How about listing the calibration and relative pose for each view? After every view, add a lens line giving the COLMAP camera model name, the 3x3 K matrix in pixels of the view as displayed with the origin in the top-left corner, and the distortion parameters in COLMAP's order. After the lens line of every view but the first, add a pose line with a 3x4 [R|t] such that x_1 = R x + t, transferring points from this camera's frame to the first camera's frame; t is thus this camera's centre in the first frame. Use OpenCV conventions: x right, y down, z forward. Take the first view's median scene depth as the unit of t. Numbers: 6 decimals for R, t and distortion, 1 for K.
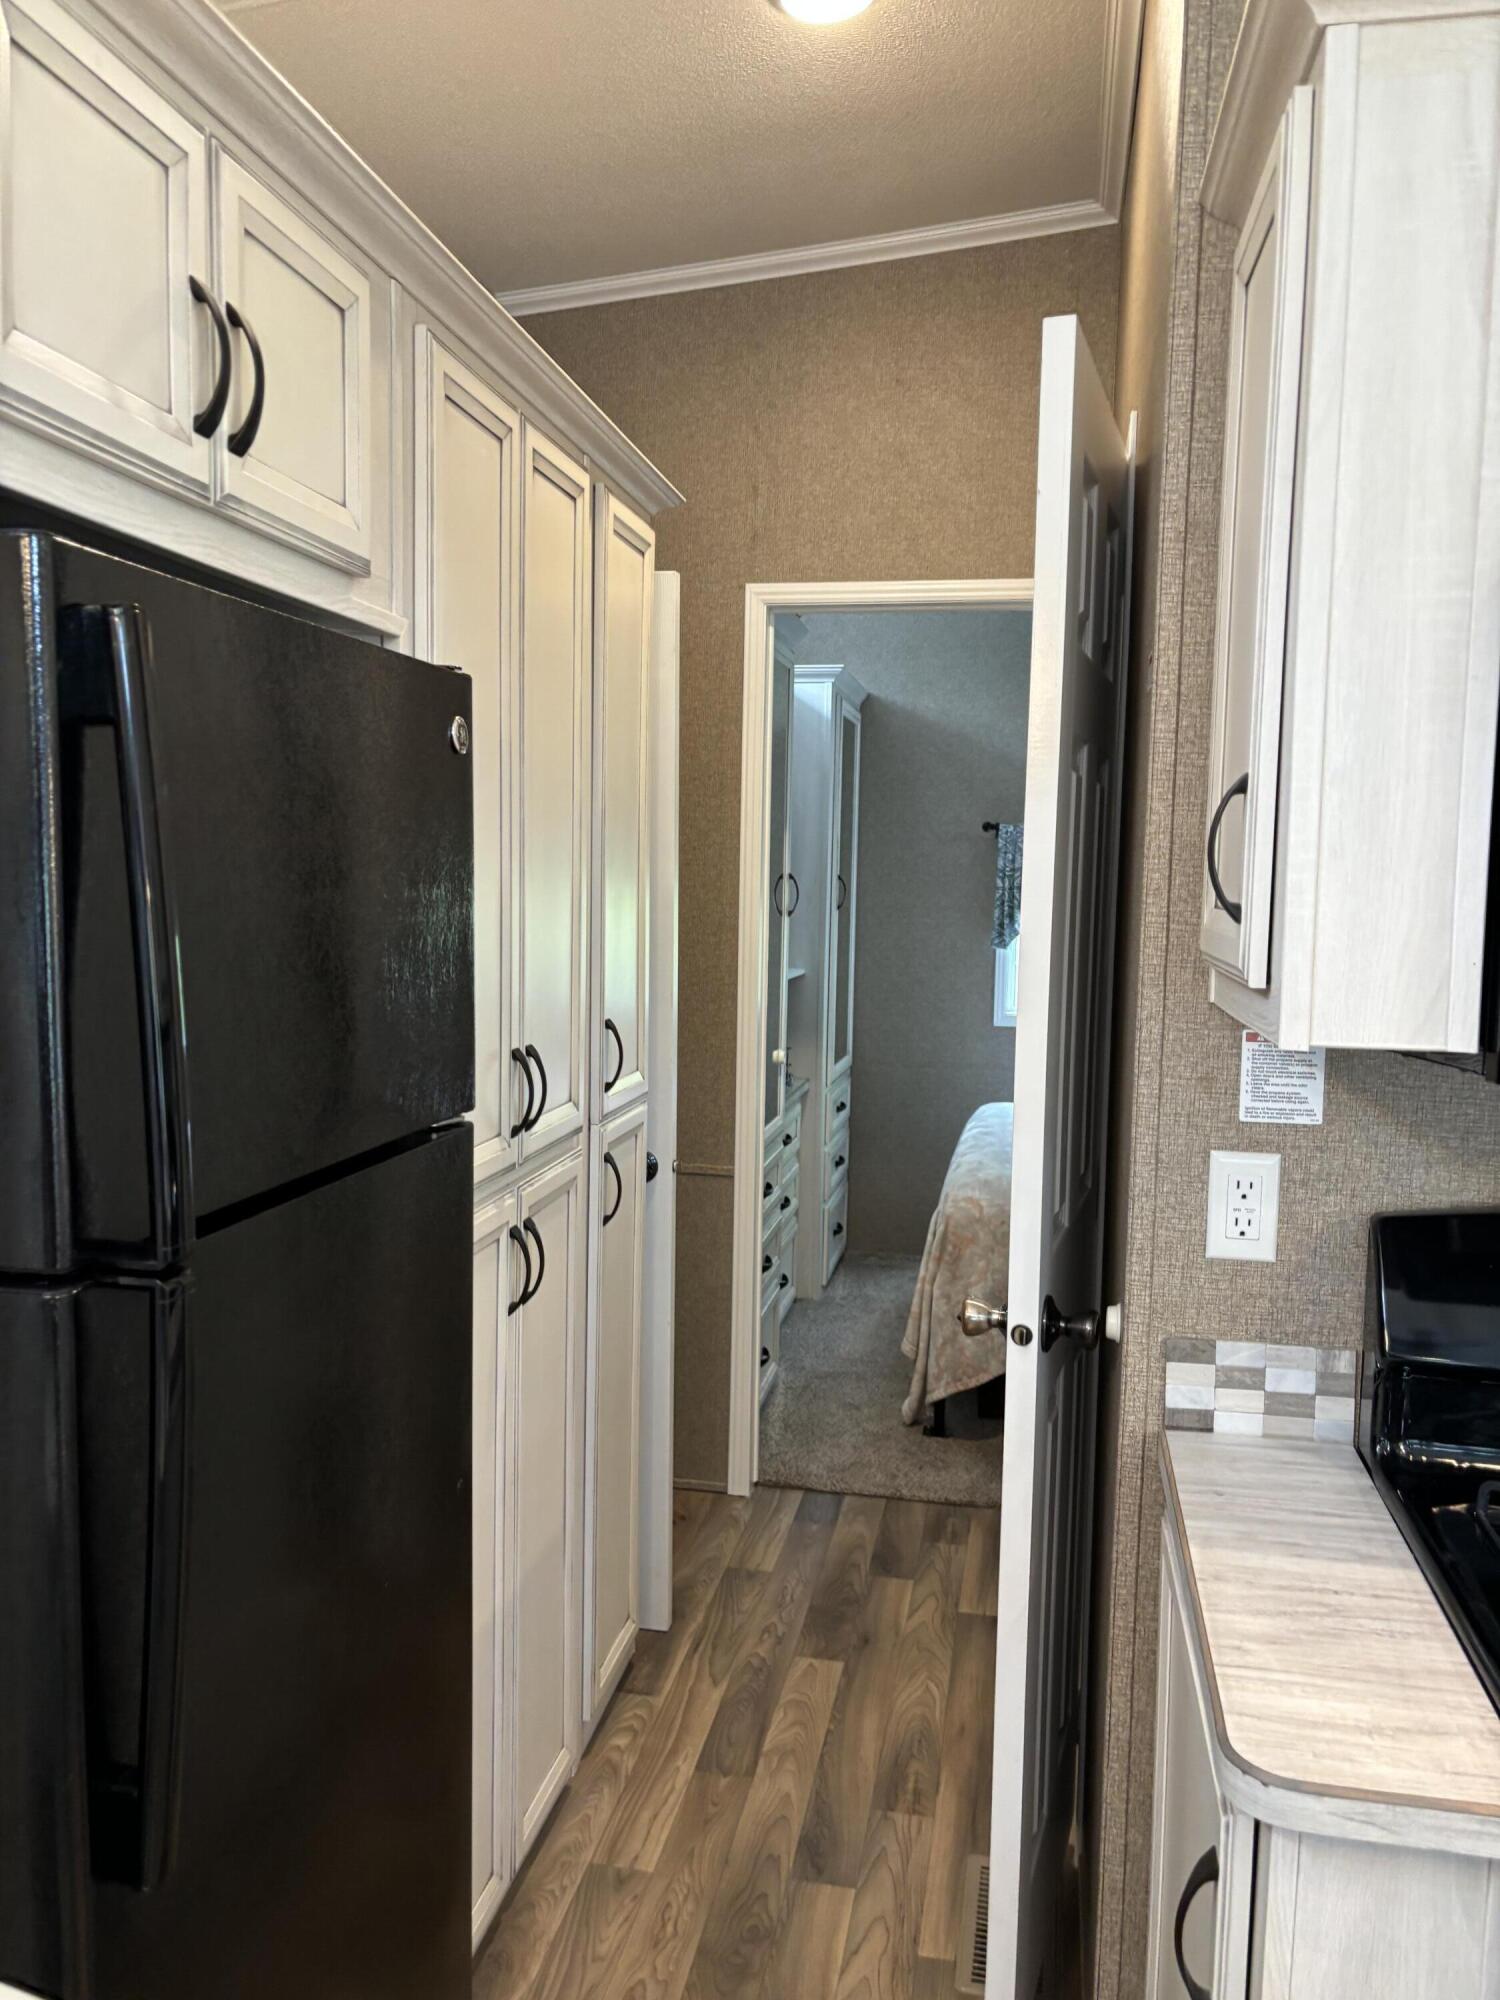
lens RADIAL K [[1487.7, 0, 751.6], [0, 1487.7, 1037.1], [0, 0, 1]] dist [0.063698, -0.076424]
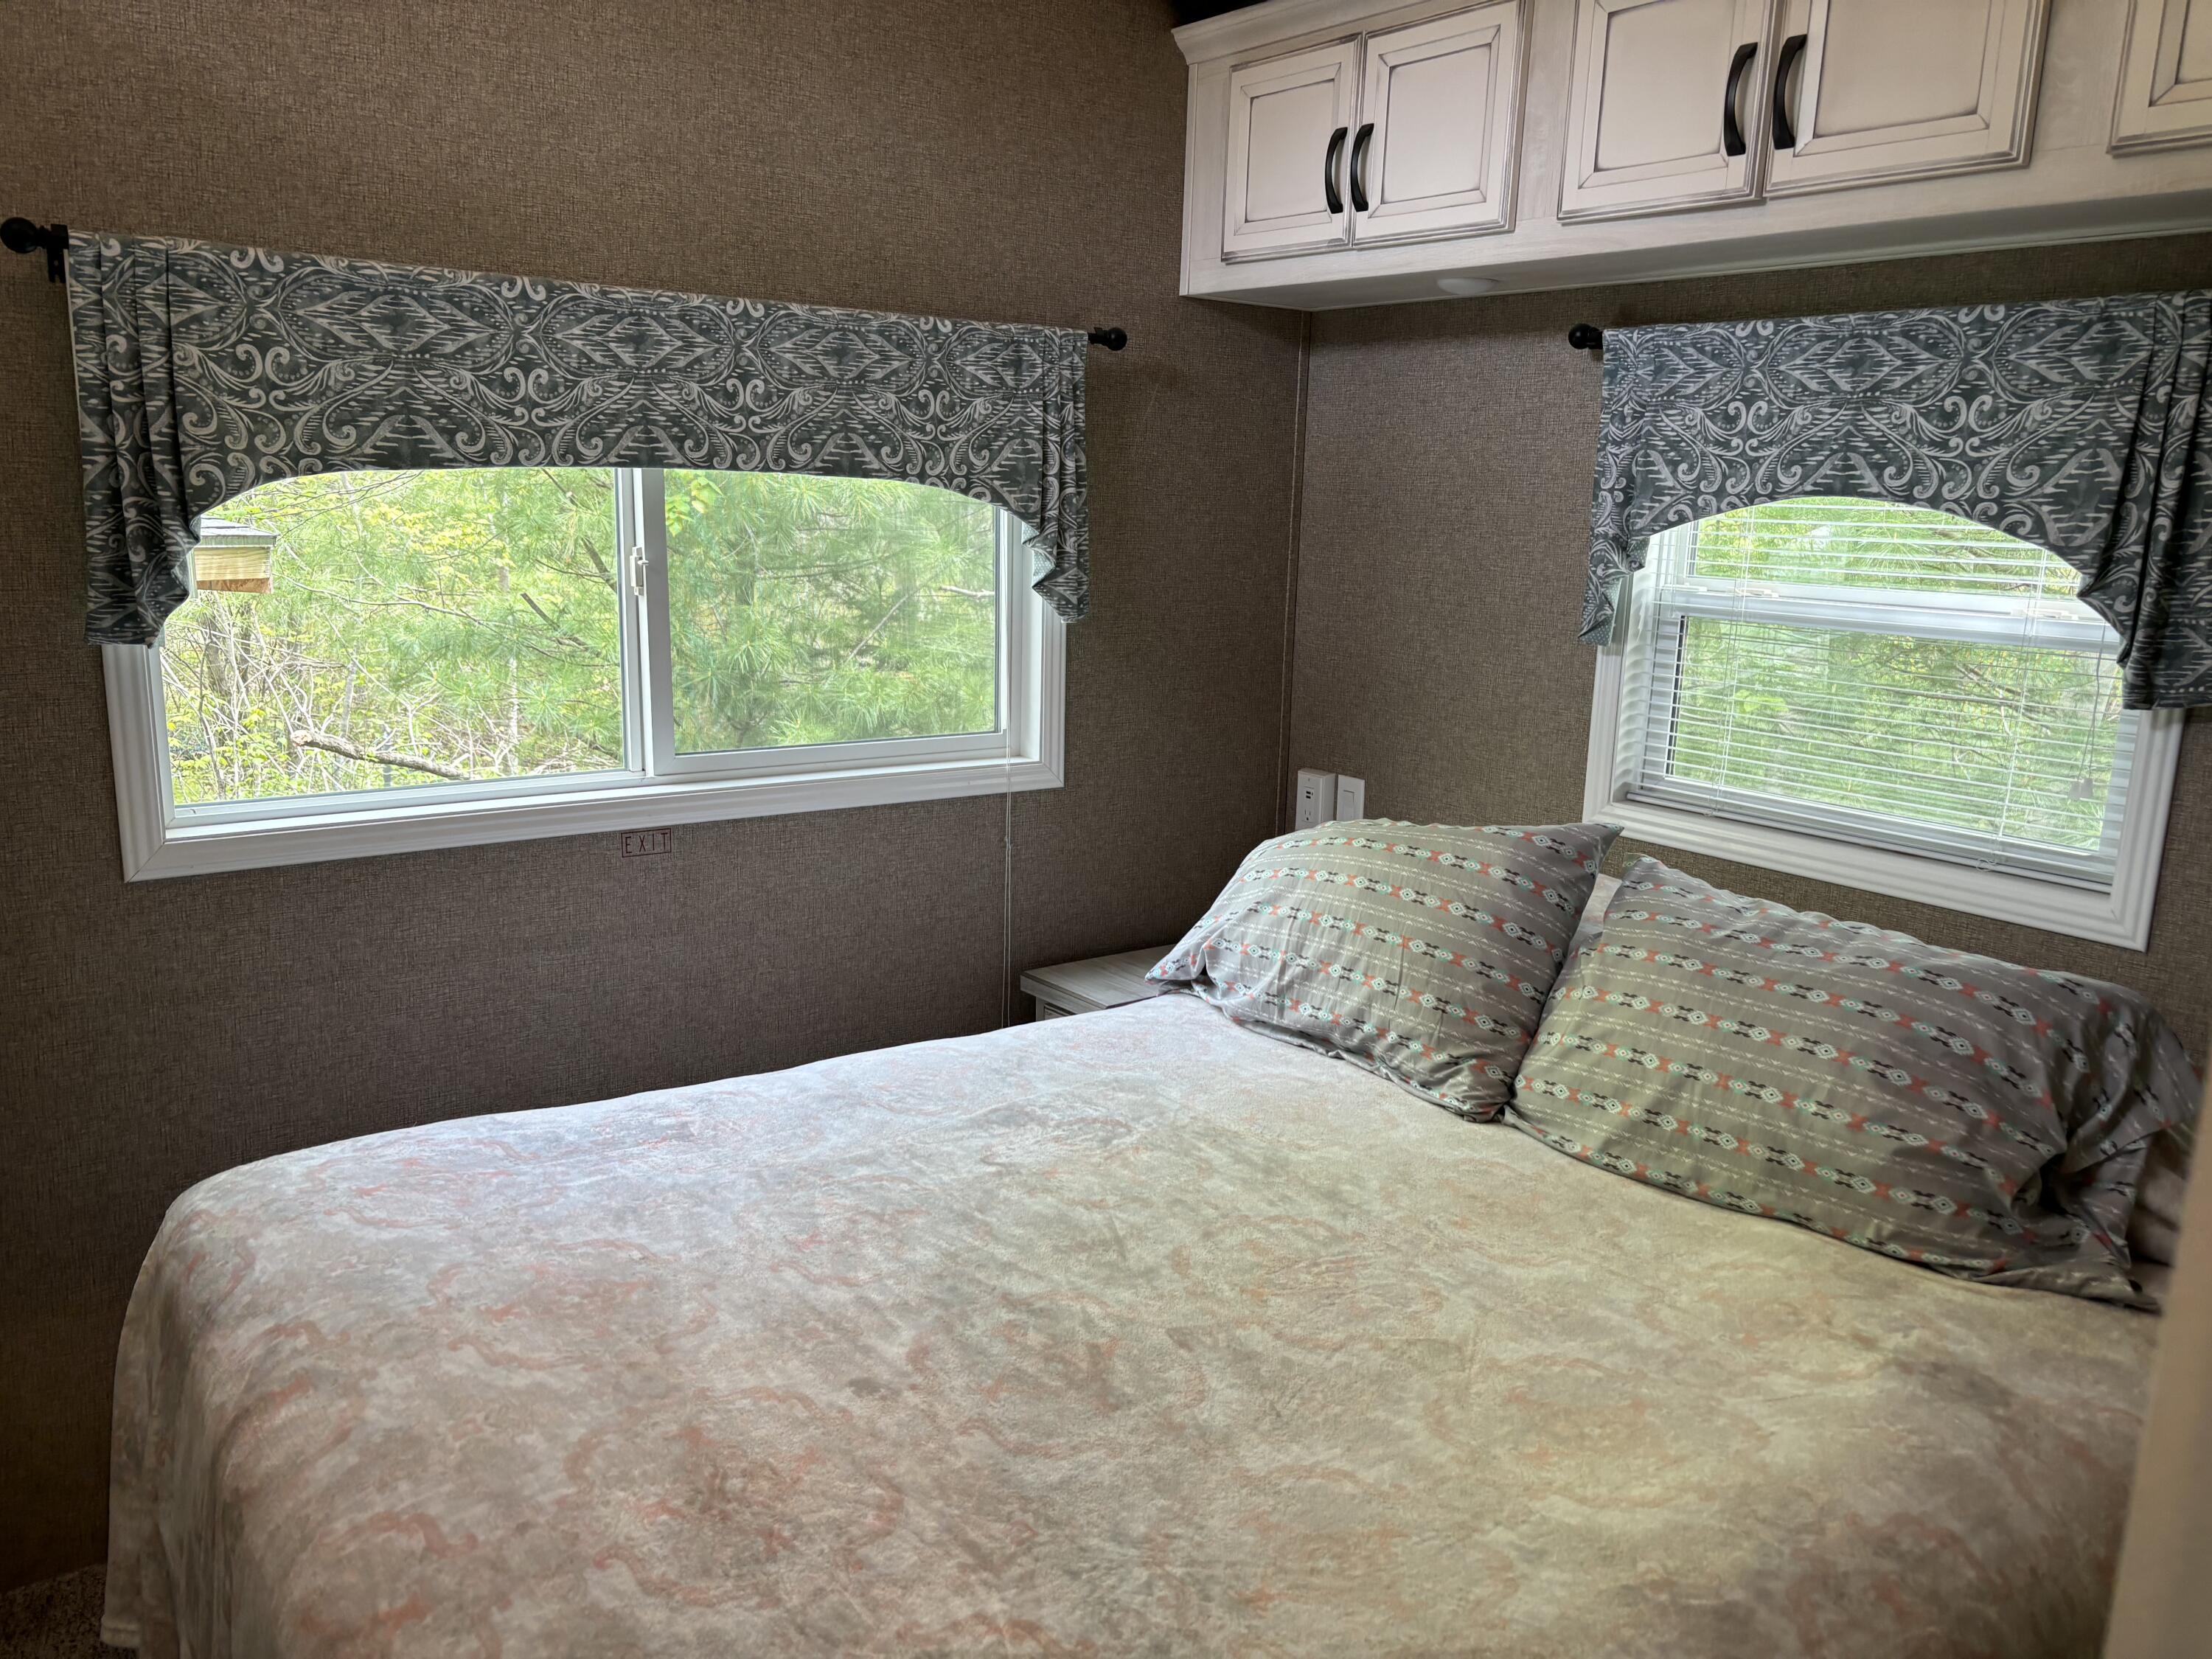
lens RADIAL K [[1645.4, 0, 1109.9], [0, 1645.4, 845.7], [0, 0, 1]] dist [0.063698, -0.076424]
pose [[0.669477, -0.155630, 0.726347, 0.091905], [0.060481, 0.985980, 0.155514, -0.124511], [-0.740366, -0.060183, 0.669504, 1.269556]]
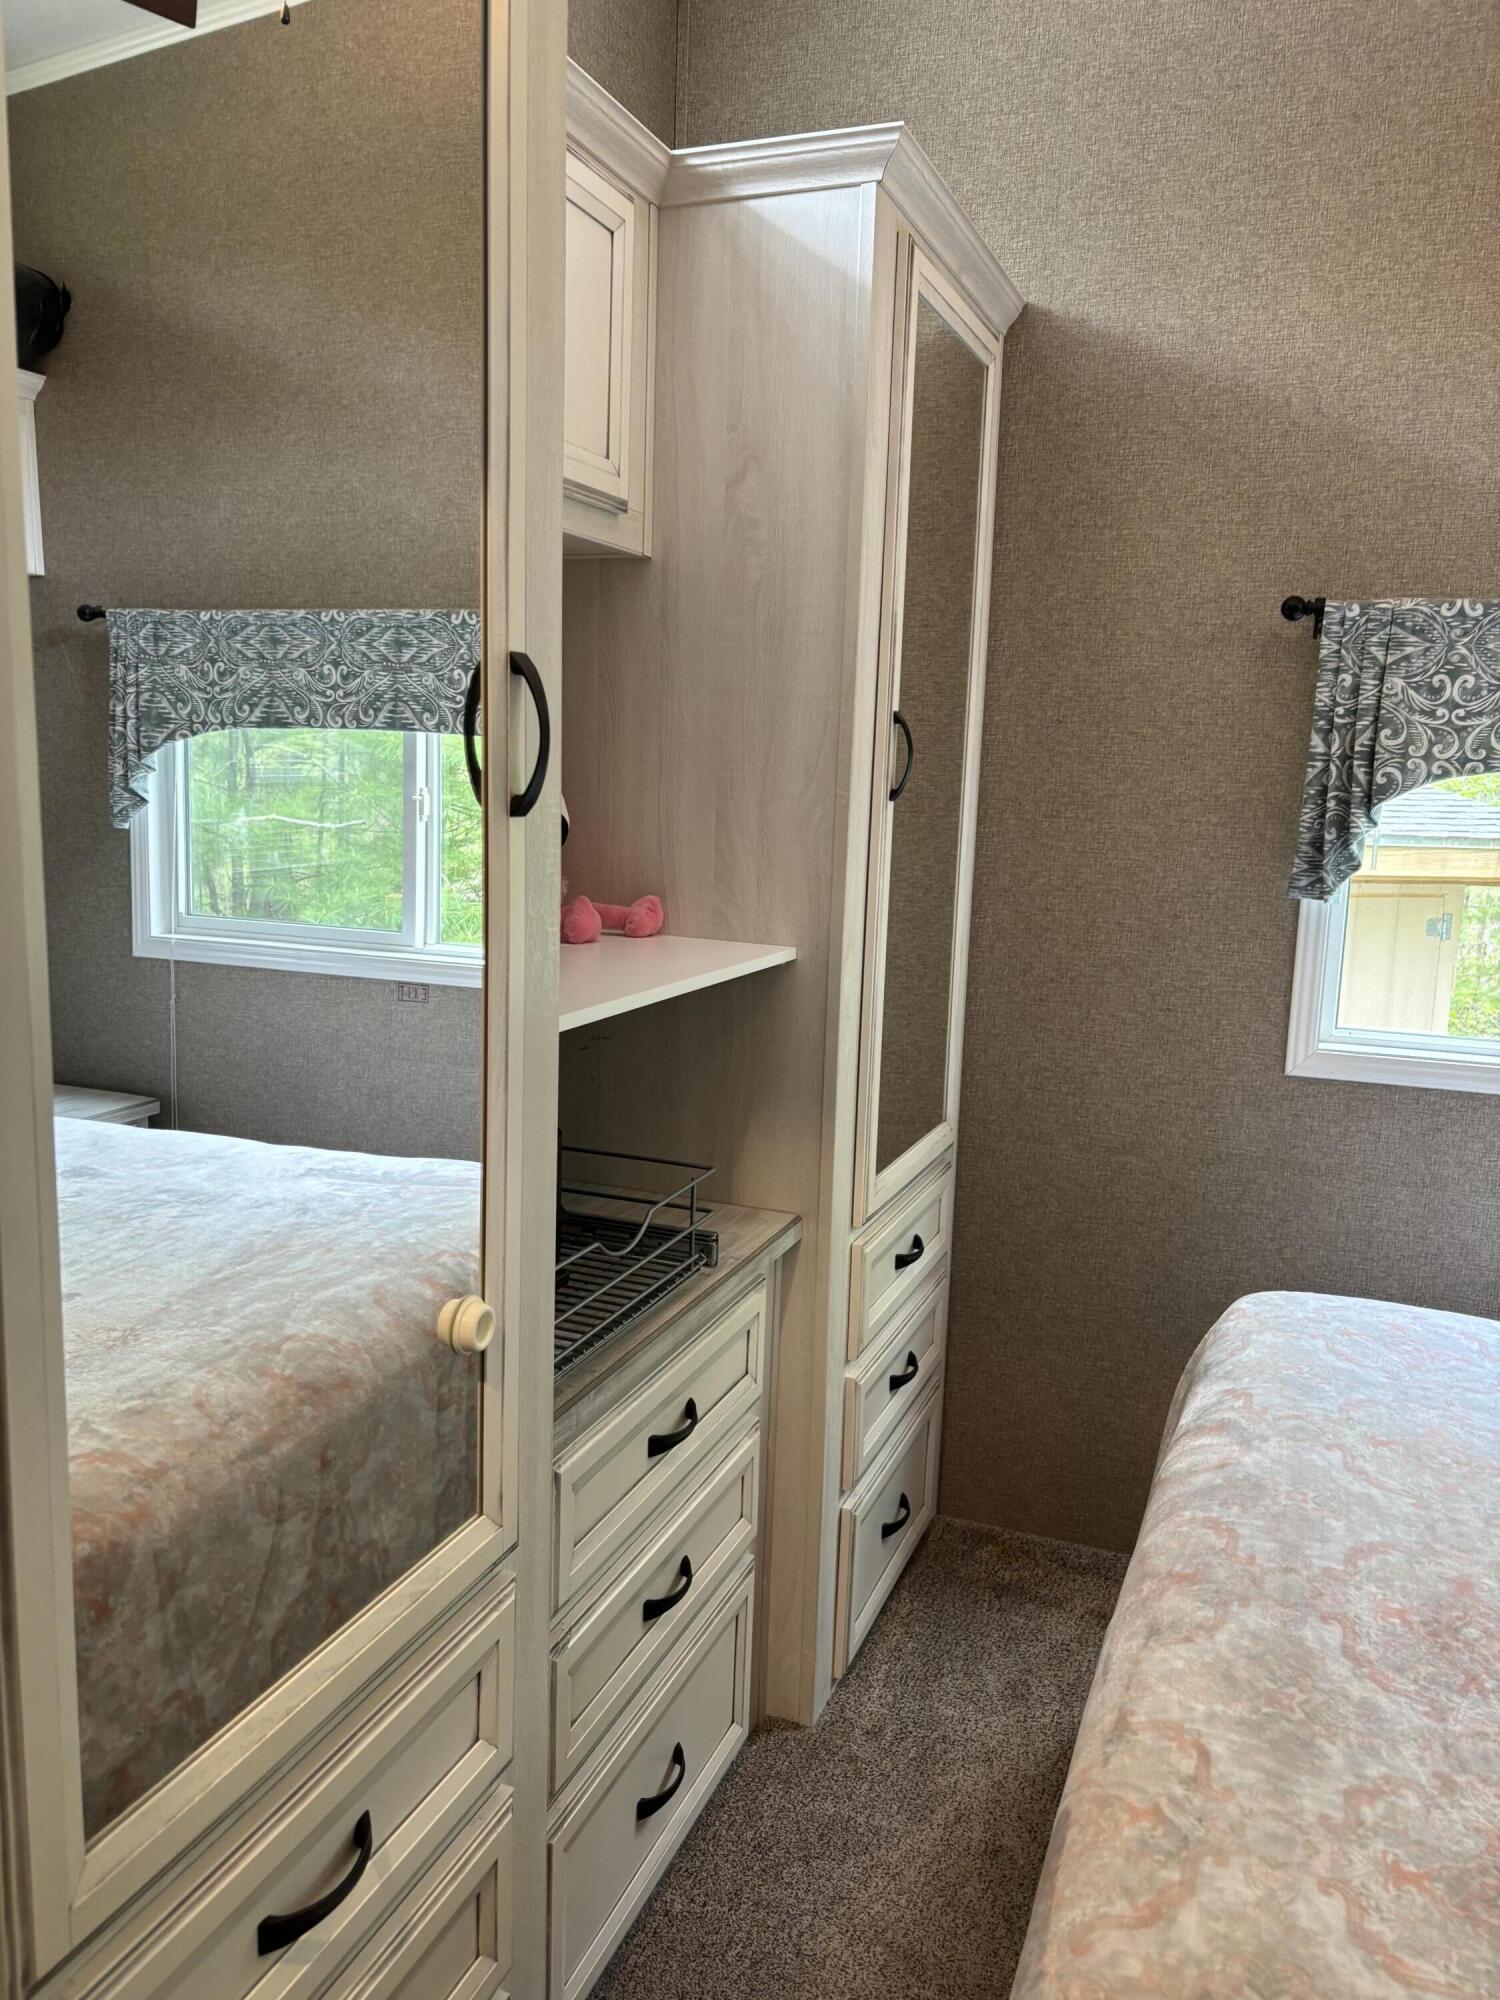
lens RADIAL K [[1512.4, 0, 755.5], [0, 1512.4, 1000.3], [0, 0, 1]] dist [0.049964, -0.031158]
pose [[0.982890, 0.041282, -0.179506, 0.187979], [-0.032025, 0.998018, 0.054163, -0.102593], [0.181386, -0.047487, 0.982265, 1.133852]]
